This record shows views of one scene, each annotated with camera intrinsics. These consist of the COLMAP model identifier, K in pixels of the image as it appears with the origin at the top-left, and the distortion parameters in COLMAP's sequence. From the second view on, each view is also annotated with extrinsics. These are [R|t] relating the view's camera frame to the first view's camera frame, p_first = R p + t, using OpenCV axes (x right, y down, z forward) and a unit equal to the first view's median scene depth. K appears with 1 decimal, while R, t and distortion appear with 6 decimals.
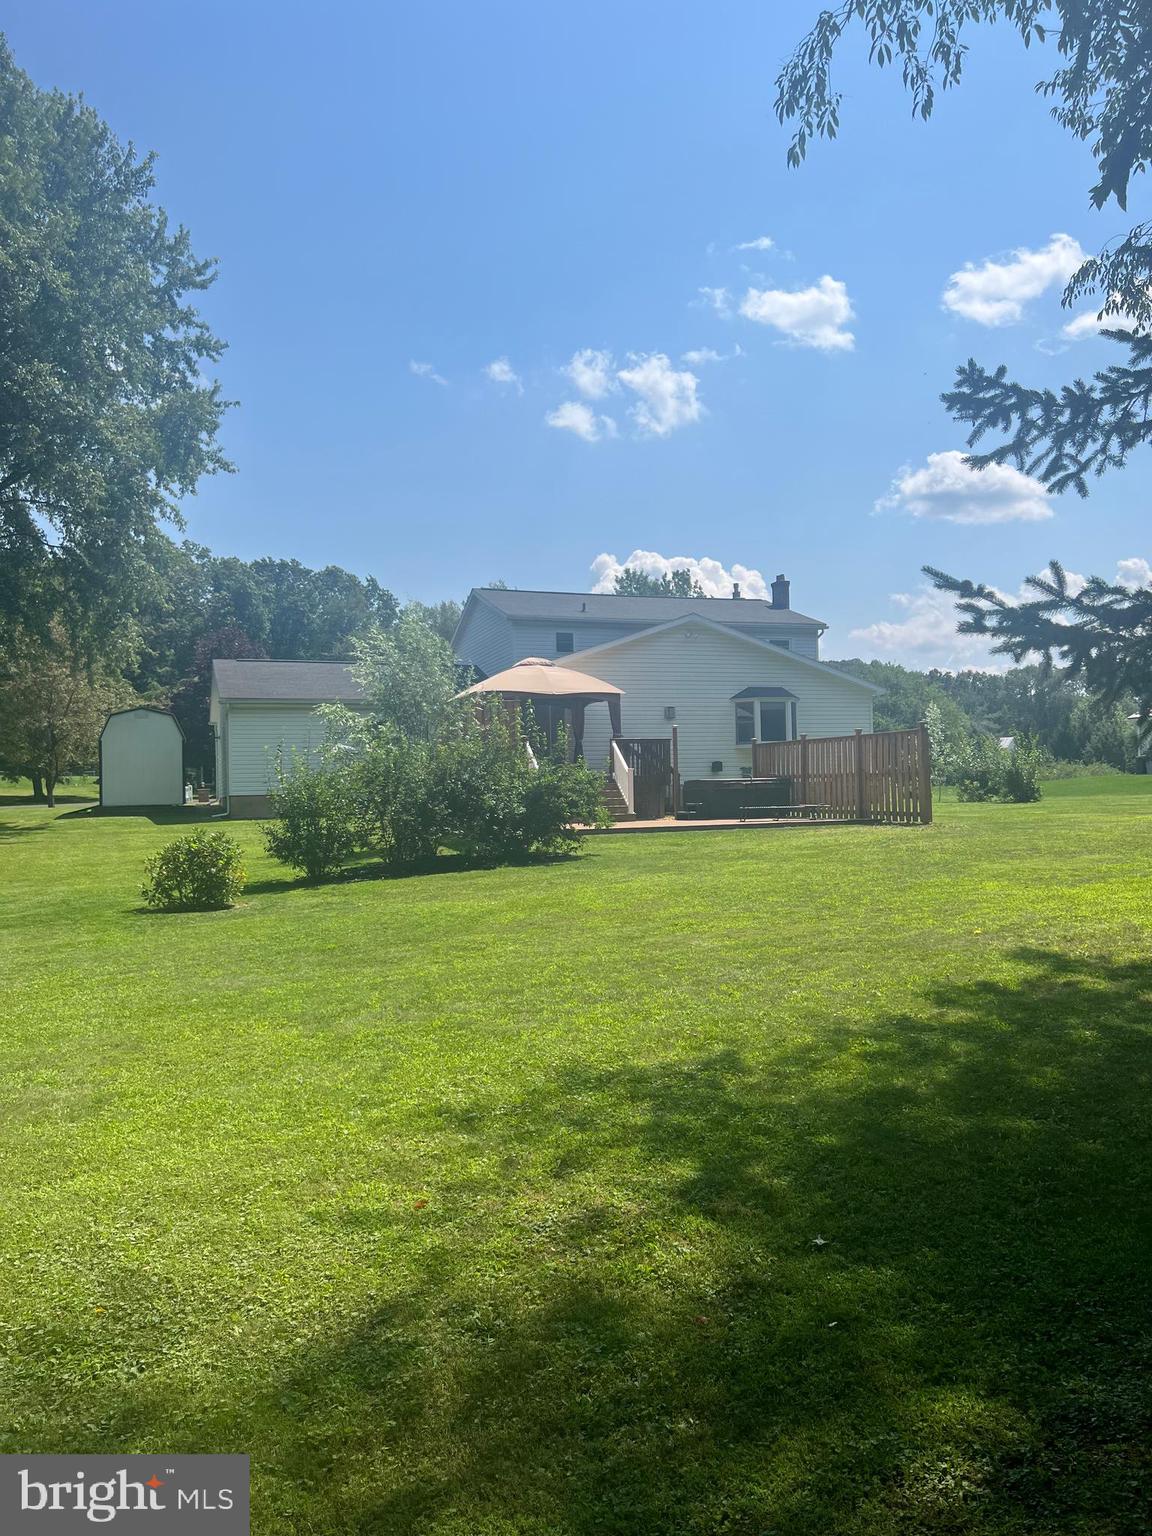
lens RADIAL K [[1136.3, 0, 576.0], [0, 1136.3, 768.0], [0, 0, 1]] dist [0.040183, -0.031844]
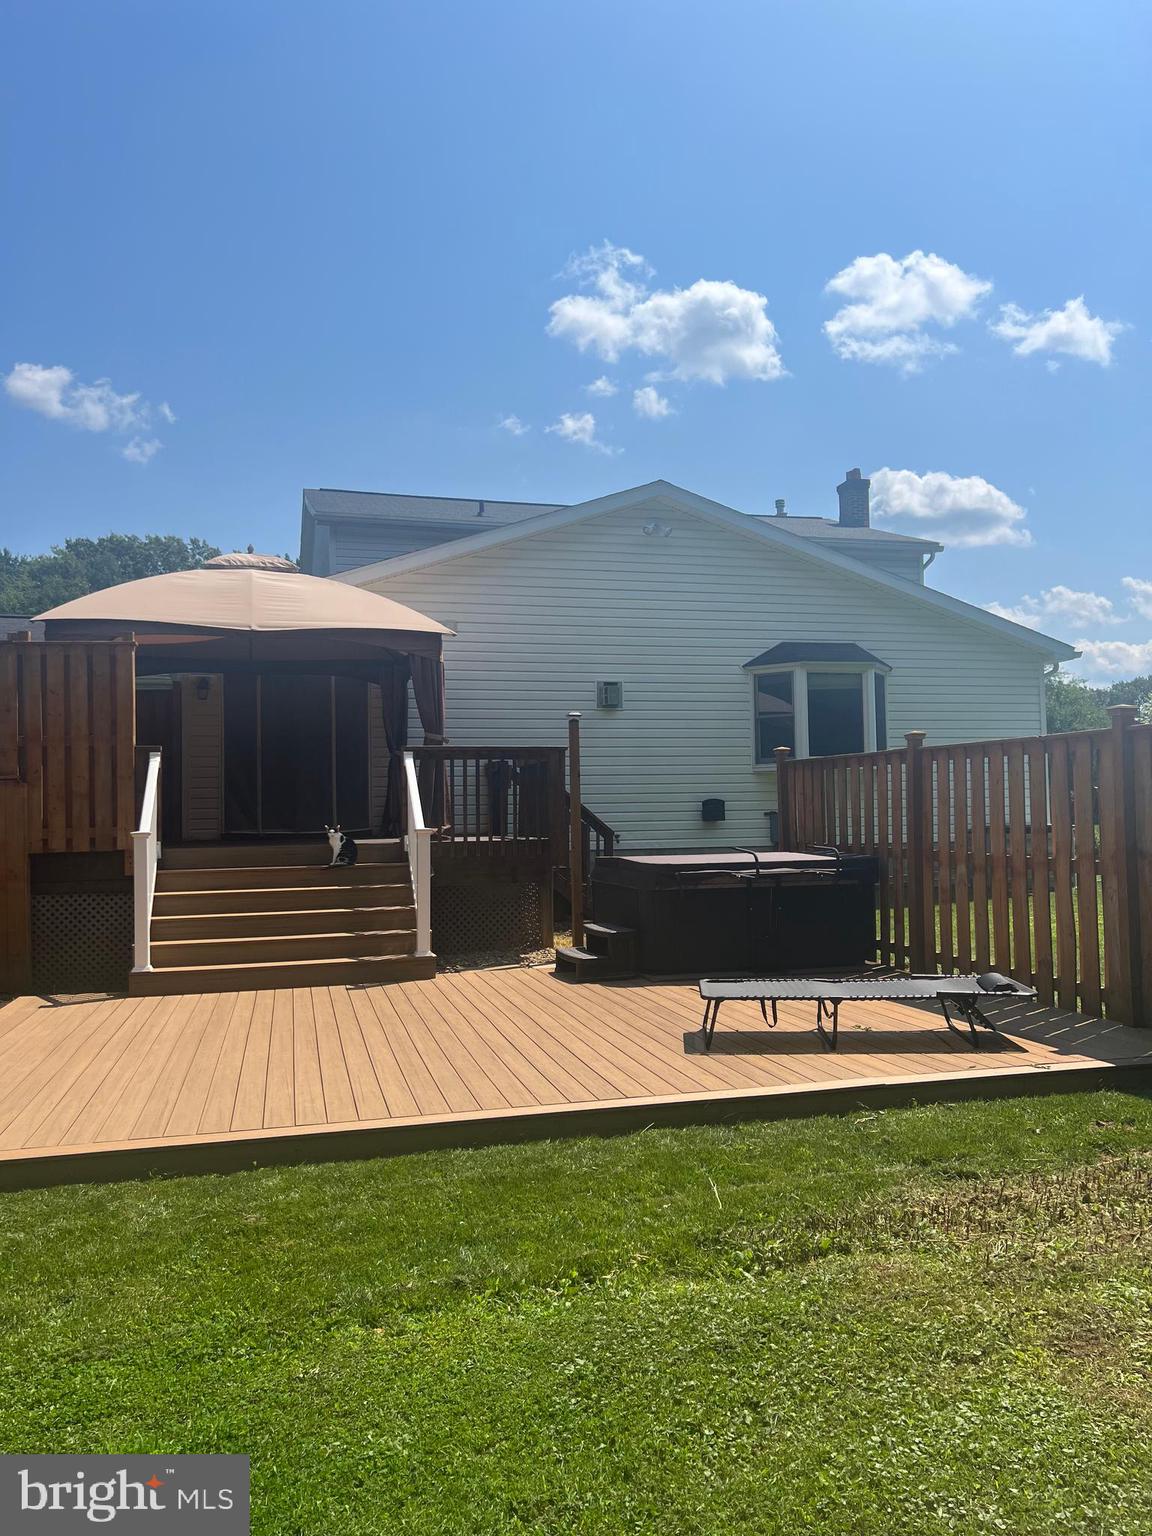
lens RADIAL K [[1136.3, 0, 576.0], [0, 1136.3, 768.0], [0, 0, 1]] dist [0.040183, -0.031844]
pose [[0.997666, -0.003271, -0.068202, 0.098606], [0.001774, 0.999756, -0.022000, -0.008771], [0.068257, 0.021828, 0.997429, 0.525925]]
